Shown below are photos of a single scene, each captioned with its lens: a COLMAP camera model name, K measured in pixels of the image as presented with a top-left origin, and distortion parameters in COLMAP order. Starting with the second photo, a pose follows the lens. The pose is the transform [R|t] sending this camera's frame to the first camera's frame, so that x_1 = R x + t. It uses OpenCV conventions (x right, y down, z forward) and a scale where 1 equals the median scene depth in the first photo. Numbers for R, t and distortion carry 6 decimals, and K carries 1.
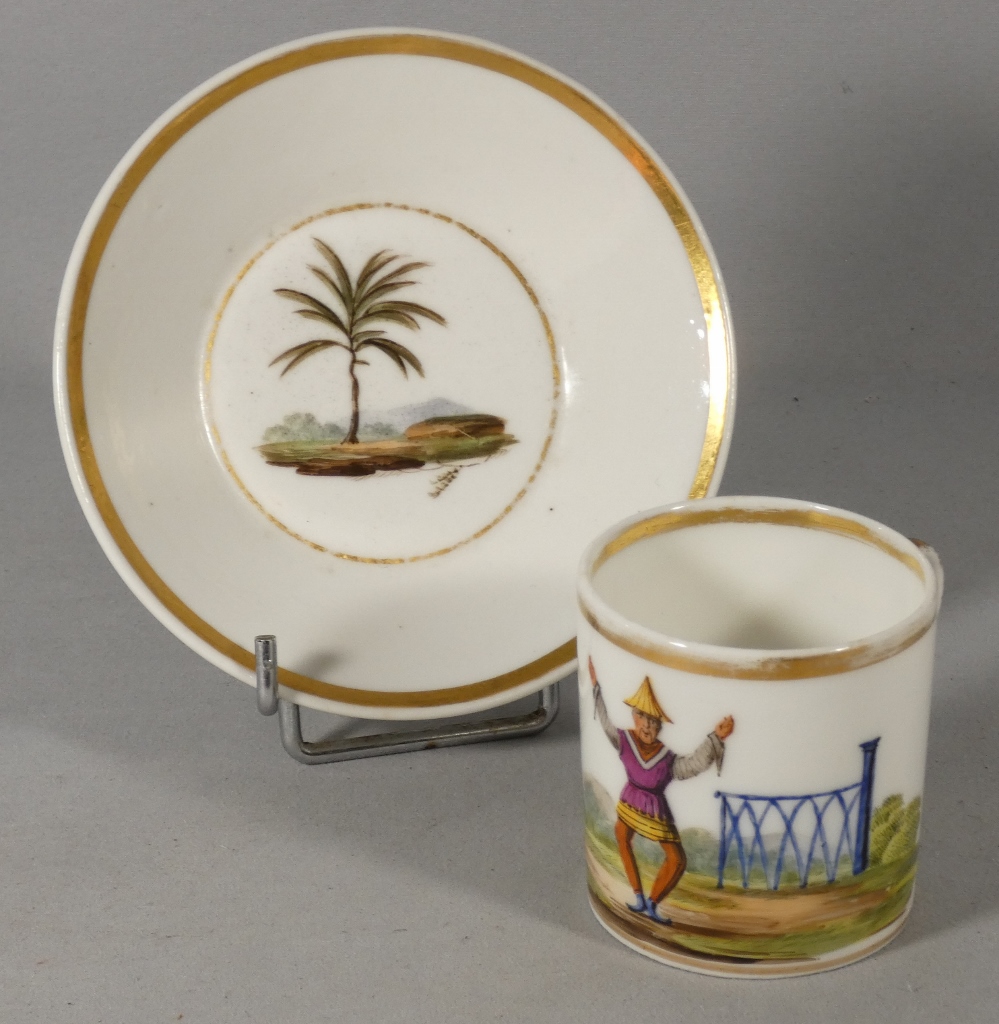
lens RADIAL K [[3663.7, 0, 454.8], [0, 3663.7, 585.3], [0, 0, 1]] dist [1.705856, -48.926777]
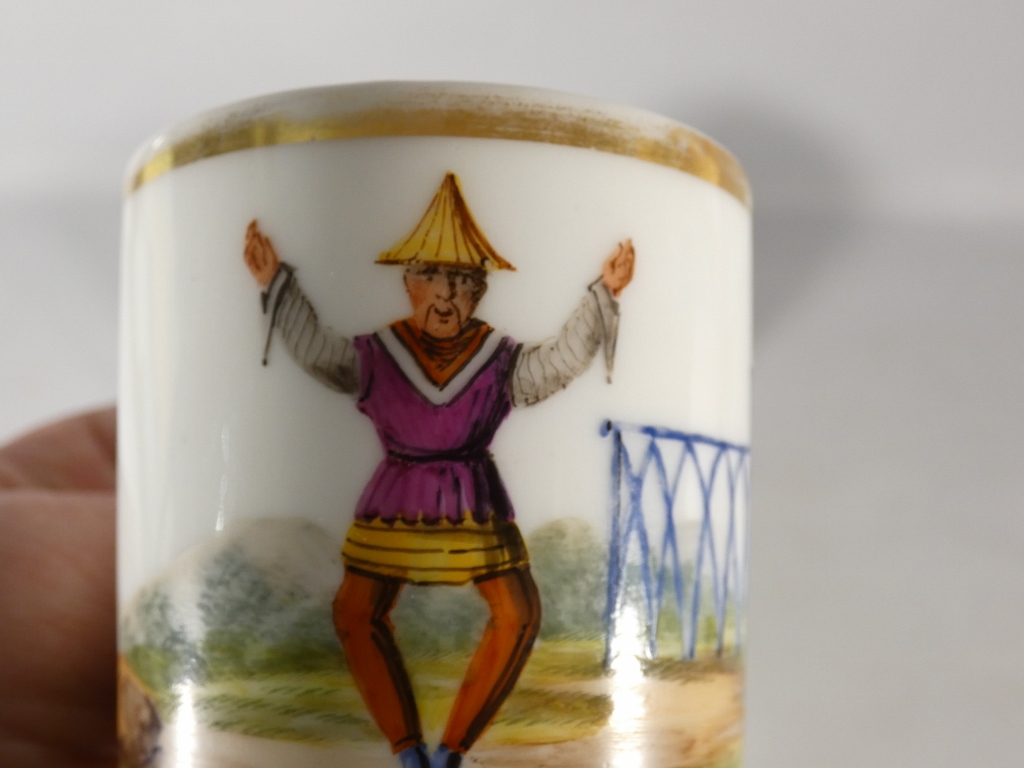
lens RADIAL K [[1227.1, 0, 512.0], [0, 1227.1, 384.0], [0, 0, 1]] dist [0.041724, -0.620184]
pose [[0.718739, 0.116642, 0.685426, -0.044616], [0.295869, 0.840804, -0.453332, 0.117856], [-0.629186, 0.528624, 0.569808, 0.907795]]
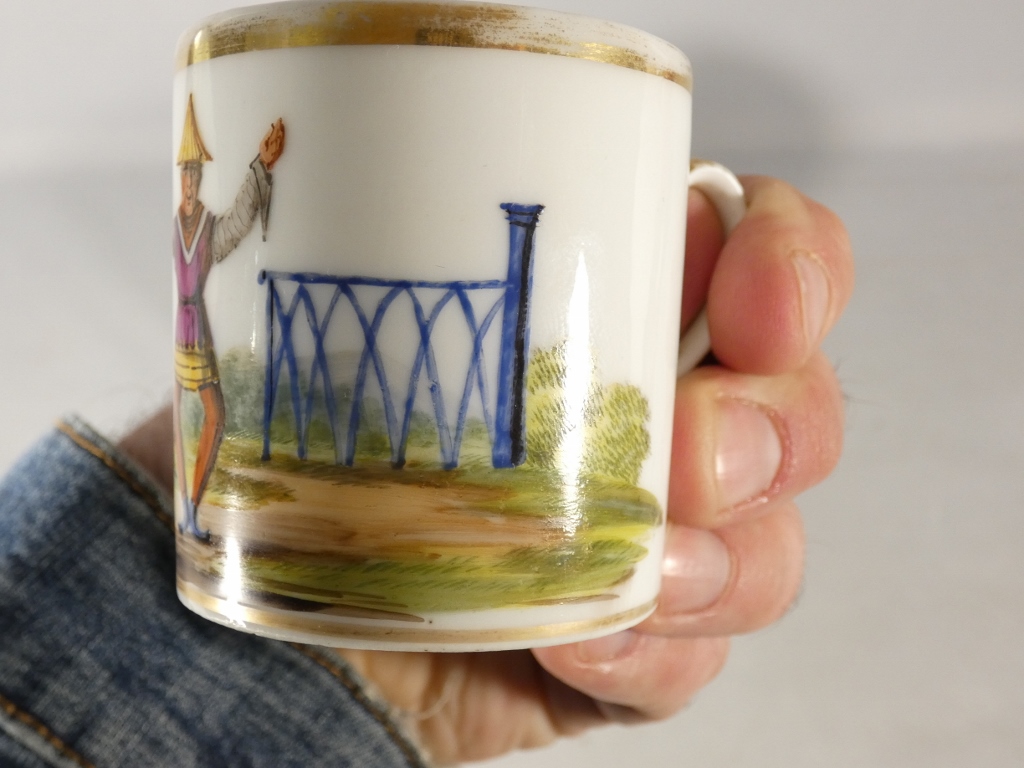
lens RADIAL K [[1227.1, 0, 512.0], [0, 1227.1, 384.0], [0, 0, 1]] dist [0.041724, -0.620184]
pose [[0.970028, 0.059235, -0.235664, 0.156033], [-0.148391, 0.912395, -0.381465, 0.140306], [0.192423, 0.405002, 0.893838, 0.830914]]
